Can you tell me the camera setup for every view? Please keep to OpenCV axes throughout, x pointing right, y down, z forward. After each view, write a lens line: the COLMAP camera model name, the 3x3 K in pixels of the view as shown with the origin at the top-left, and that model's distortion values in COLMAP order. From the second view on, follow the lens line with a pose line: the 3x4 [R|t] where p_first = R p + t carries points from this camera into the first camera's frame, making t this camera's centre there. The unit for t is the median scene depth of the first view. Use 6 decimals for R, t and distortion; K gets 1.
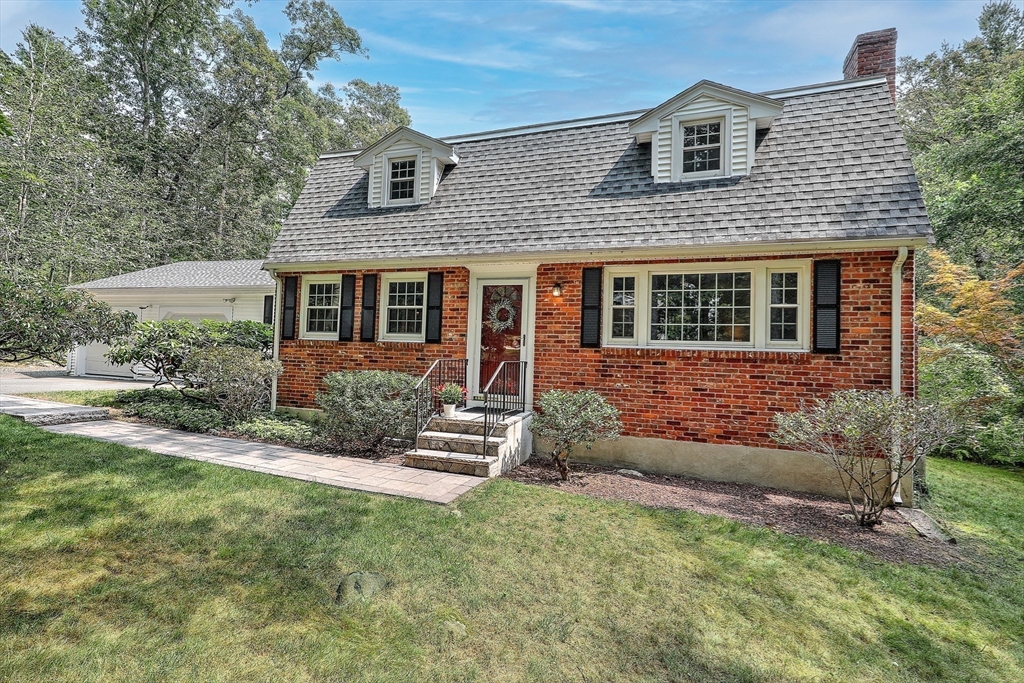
lens RADIAL K [[491.8, 0, 509.6], [0, 491.8, 337.3], [0, 0, 1]] dist [0.013683, -0.002028]
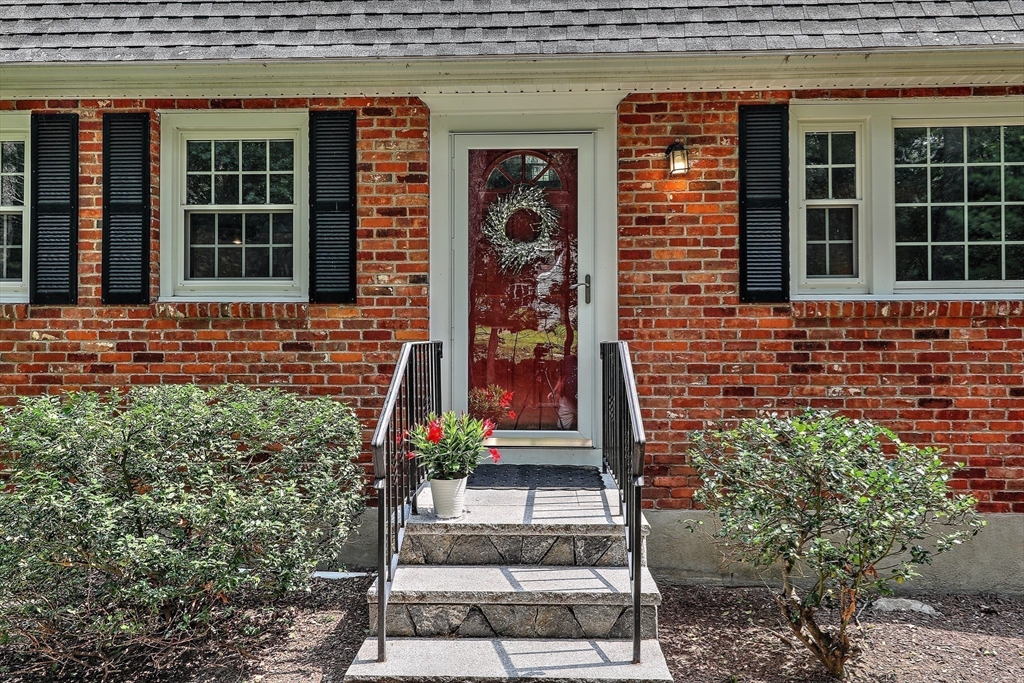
lens RADIAL K [[673.8, 0, 516.6], [0, 673.8, 340.2], [0, 0, 1]] dist [0.011183, 0.003888]
pose [[0.951627, -0.030860, 0.305703, -0.198826], [0.021166, 0.999164, 0.034976, 0.028123], [-0.306526, -0.026814, 0.951484, 0.521048]]
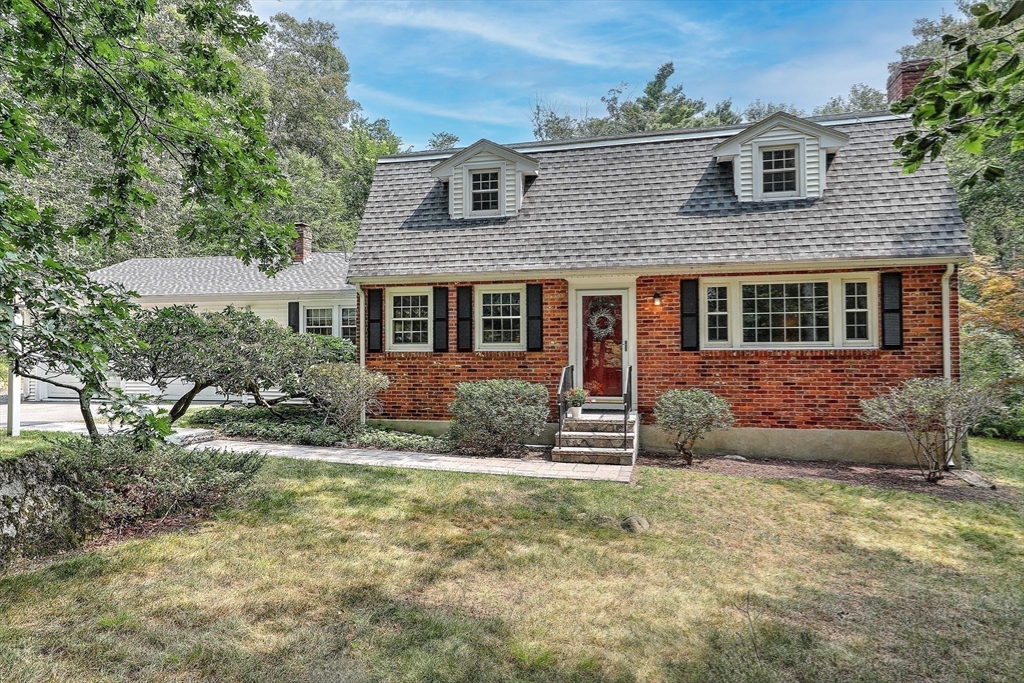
lens RADIAL K [[638.9, 0, 508.4], [0, 638.9, 337.6], [0, 0, 1]] dist [0.018805, 0.002830]
pose [[0.993258, -0.037324, 0.109751, -0.400202], [0.035294, 0.999169, 0.020384, -0.052607], [-0.110421, -0.016373, 0.993750, -0.399129]]
